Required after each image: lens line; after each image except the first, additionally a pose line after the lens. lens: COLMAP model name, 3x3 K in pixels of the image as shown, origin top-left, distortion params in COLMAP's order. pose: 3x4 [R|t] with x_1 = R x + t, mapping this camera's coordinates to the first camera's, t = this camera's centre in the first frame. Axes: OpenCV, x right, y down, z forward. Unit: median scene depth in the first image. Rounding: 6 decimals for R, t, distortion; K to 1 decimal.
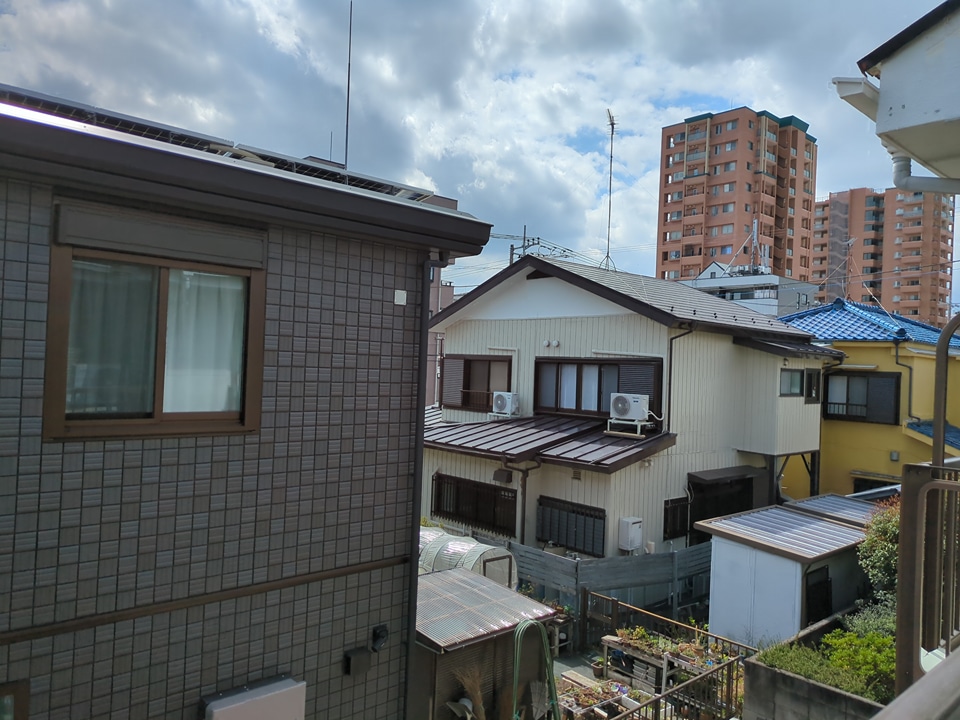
lens RADIAL K [[716.6, 0, 480.0], [0, 716.6, 360.0], [0, 0, 1]] dist [0.051805, -0.043836]
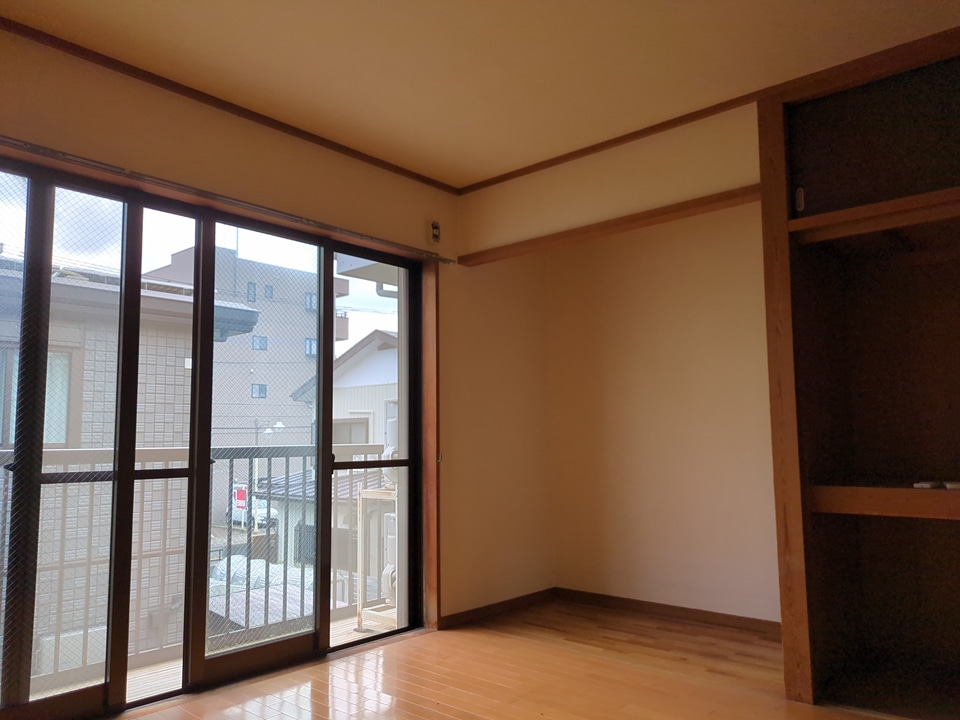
lens RADIAL K [[716.6, 0, 480.0], [0, 716.6, 360.0], [0, 0, 1]] dist [0.051805, -0.043836]
pose [[0.993162, -0.038876, 0.110081, 0.155543], [0.049895, 0.993817, -0.099188, 0.039816], [-0.105544, 0.104002, 0.988961, -0.251845]]
